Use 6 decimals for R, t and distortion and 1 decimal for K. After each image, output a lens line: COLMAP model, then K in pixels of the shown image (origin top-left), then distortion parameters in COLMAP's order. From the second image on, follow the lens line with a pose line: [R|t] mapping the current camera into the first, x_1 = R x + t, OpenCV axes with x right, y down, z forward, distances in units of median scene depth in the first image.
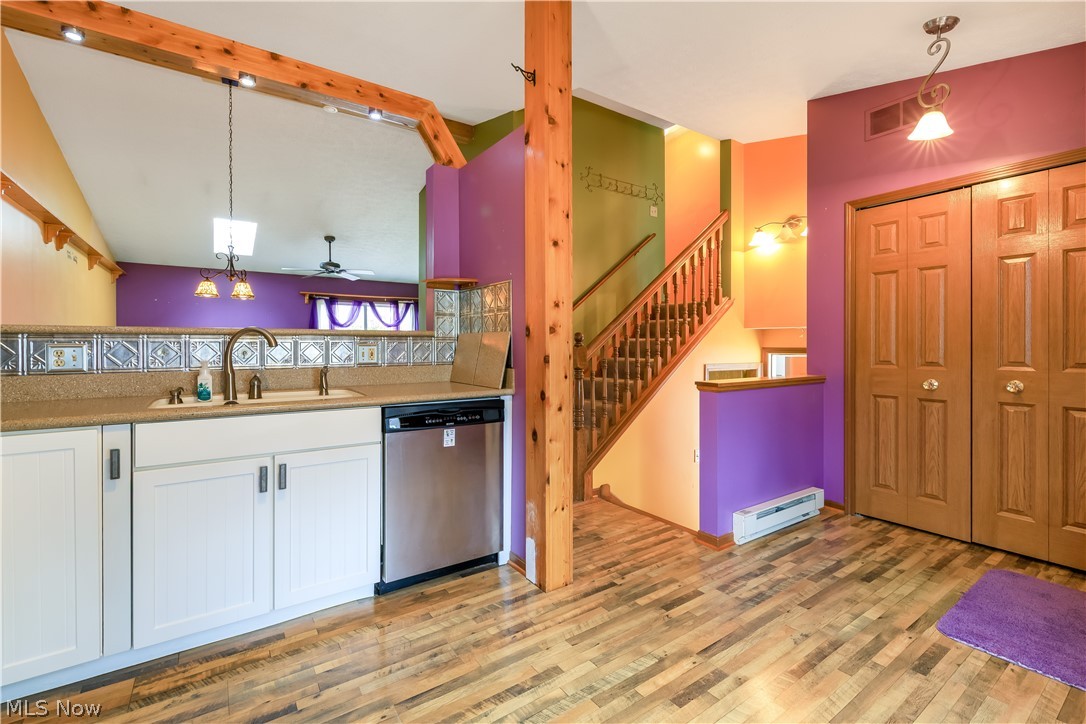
lens RADIAL K [[476.6, 0, 539.0], [0, 476.6, 345.8], [0, 0, 1]] dist [0.000315, -0.000137]
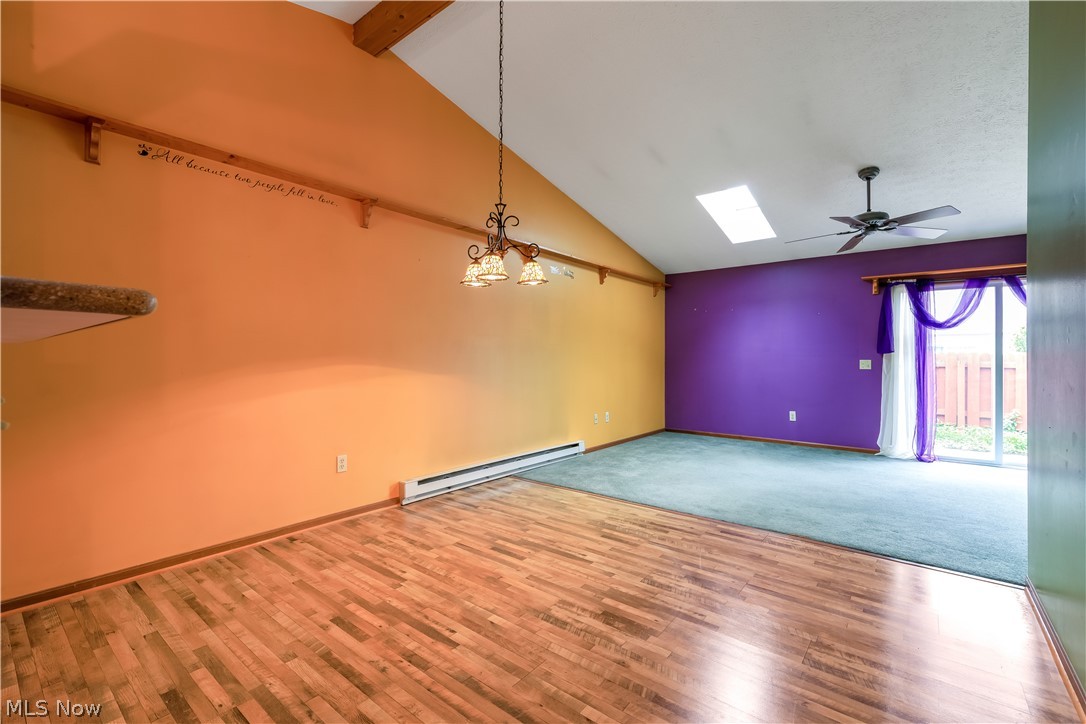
lens RADIAL K [[468.8, 0, 541.8], [0, 468.8, 361.2], [0, 0, 1]] dist [0.000204, 0.000071]
pose [[0.285113, 0.007171, -0.958467, -0.033635], [-0.003498, 0.999973, 0.006440, -0.004869], [0.958487, 0.001517, 0.285131, 1.470131]]
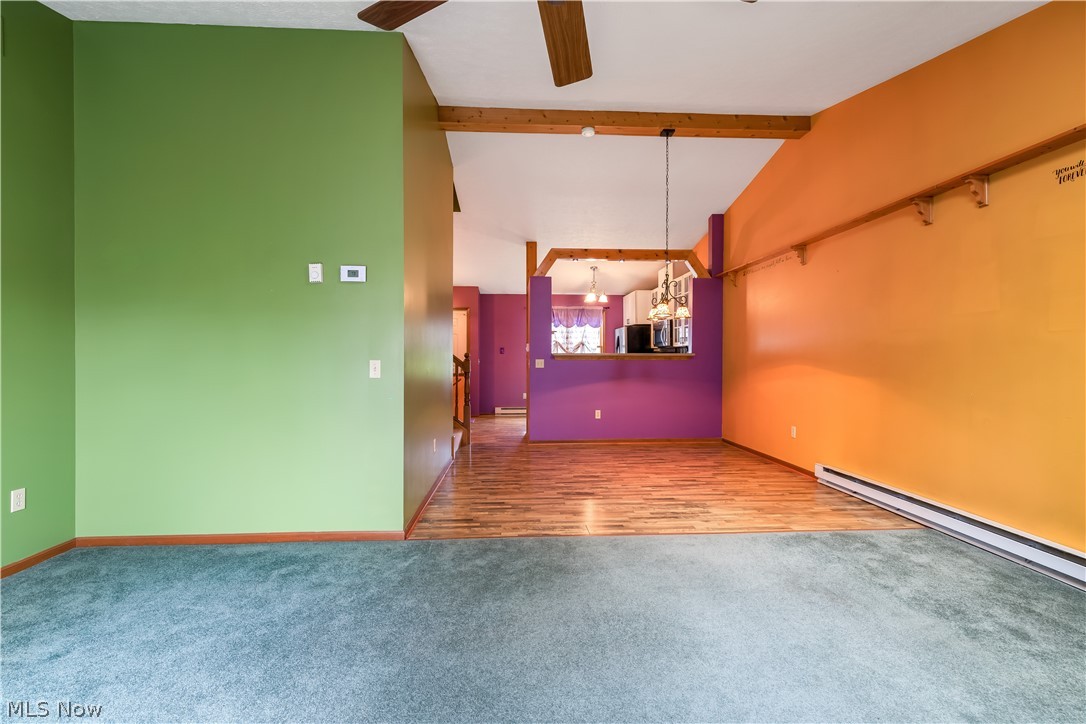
lens RADIAL K [[481.1, 0, 543.0], [0, 481.1, 362.0], [0, 0, 1]] dist [-0.000258, 0.000234]
pose [[-0.858300, -0.002433, 0.513142, -1.667226], [0.000229, 0.999987, 0.005126, -0.005933], [-0.513148, 0.004517, -0.858288, 3.651967]]
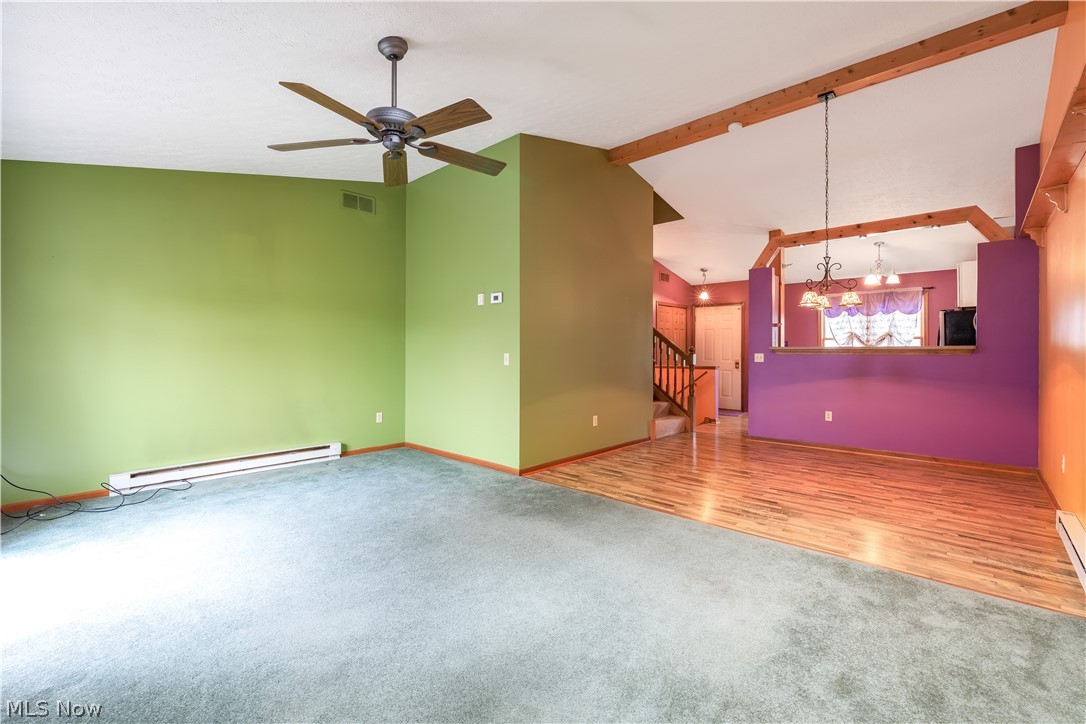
lens RADIAL K [[474.2, 0, 540.5], [0, 474.2, 350.2], [0, 0, 1]] dist [0.000628, 0.000310]
pose [[-0.224763, 0.005241, 0.974399, -2.526804], [-0.002524, 0.999979, -0.005961, -0.006190], [-0.974410, -0.003799, -0.224745, 3.081314]]
